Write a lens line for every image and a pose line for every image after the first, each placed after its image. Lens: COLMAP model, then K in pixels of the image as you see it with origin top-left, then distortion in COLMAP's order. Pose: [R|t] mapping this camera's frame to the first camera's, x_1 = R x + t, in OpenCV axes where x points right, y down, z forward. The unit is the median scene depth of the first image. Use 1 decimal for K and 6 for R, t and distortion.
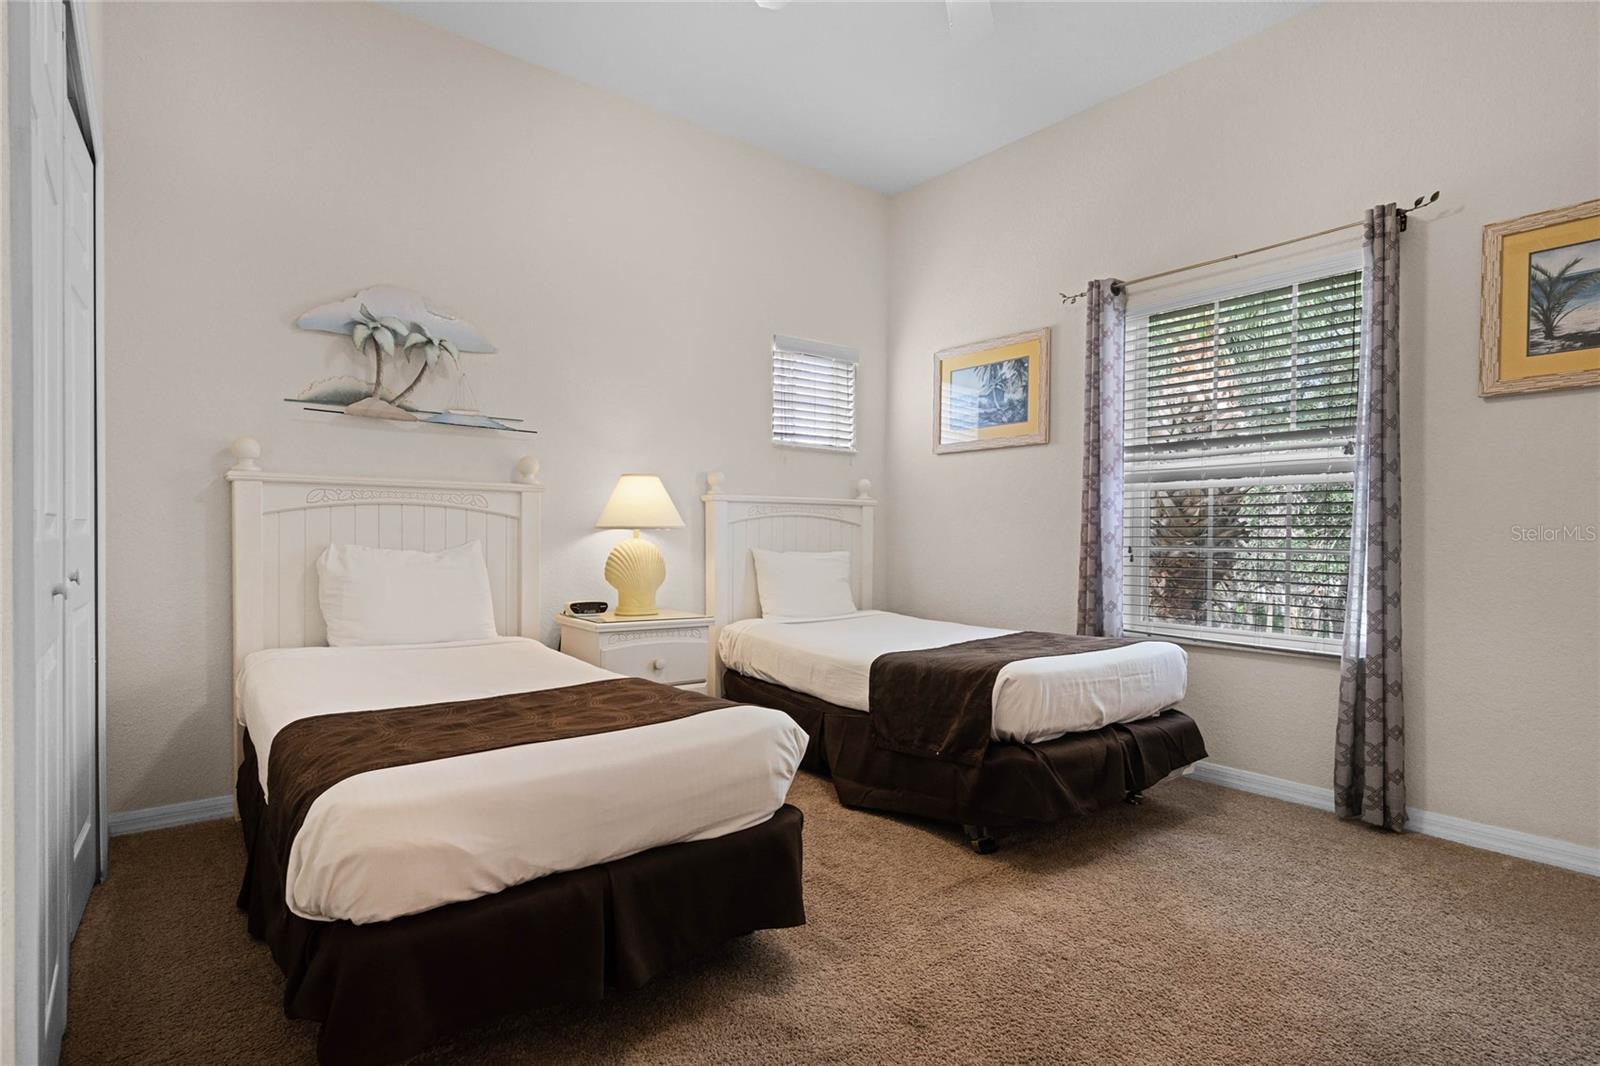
lens RADIAL K [[820.7, 0, 809.4], [0, 820.7, 536.3], [0, 0, 1]] dist [0.000386, 0.000777]
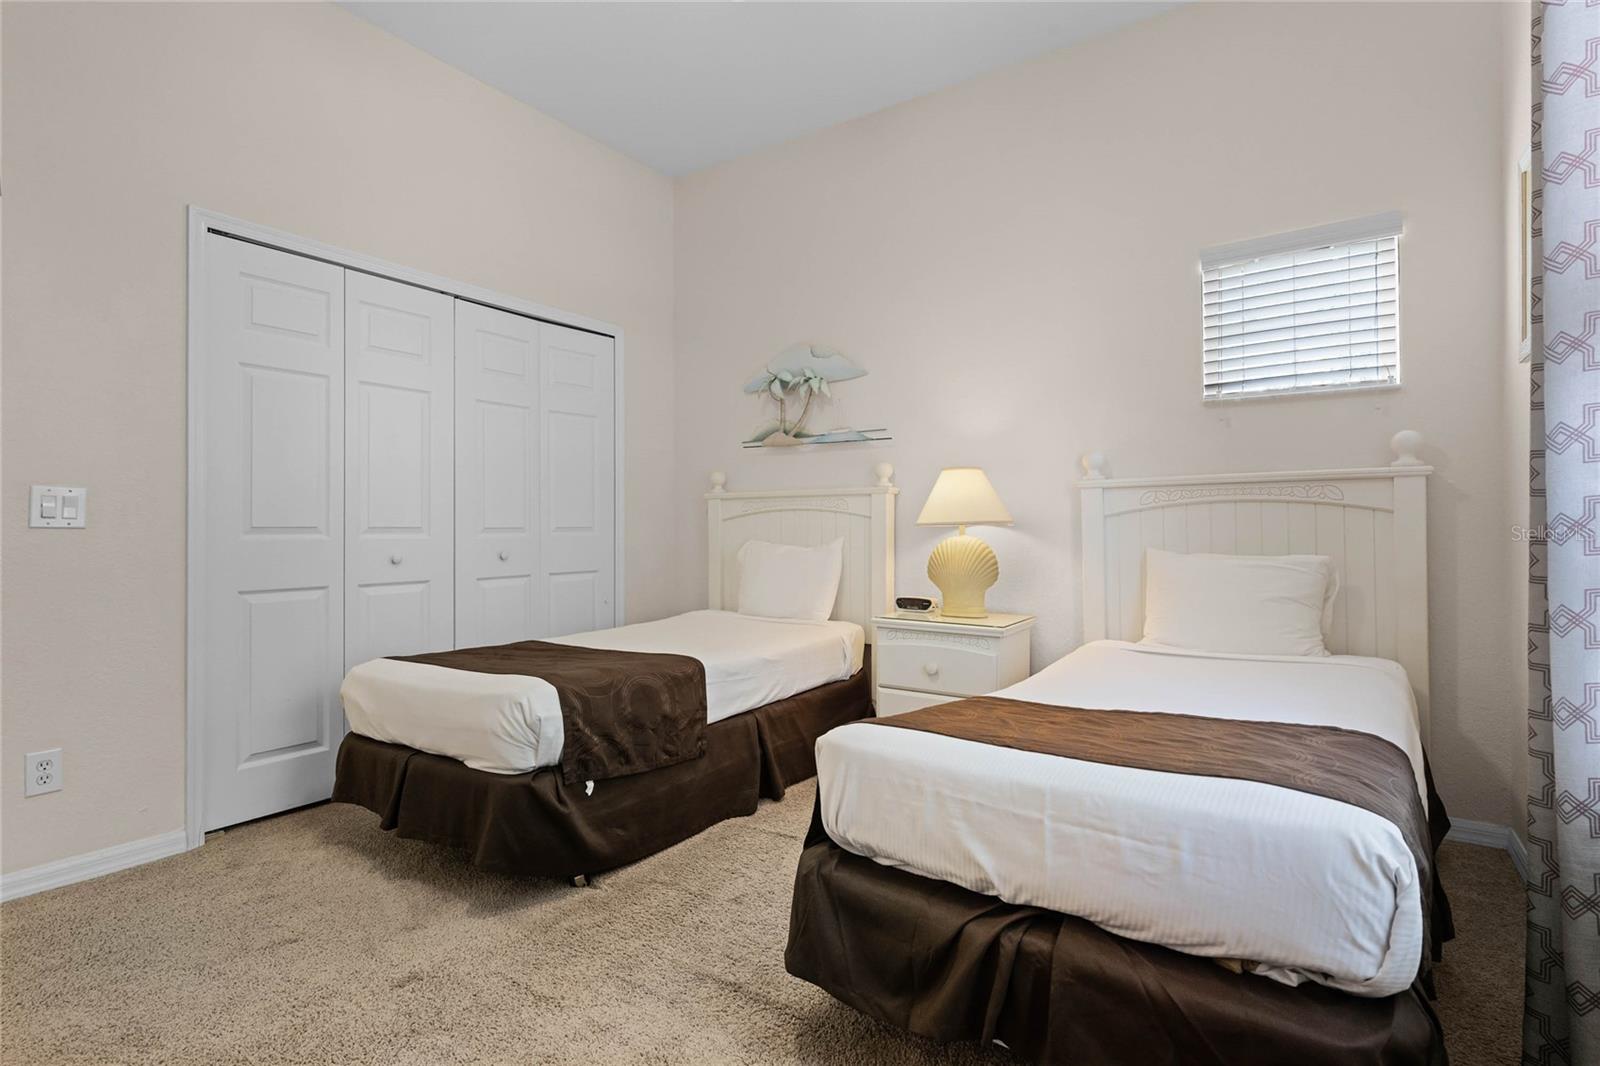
lens RADIAL K [[782.0, 0, 800.0], [0, 782.0, 533.0], [0, 0, 1]] dist [0.002768, 0.000123]
pose [[0.295297, -0.007861, -0.955373, 0.661441], [0.005266, 0.999964, -0.006600, 0.005115], [0.955391, -0.003082, 0.295328, 0.617174]]
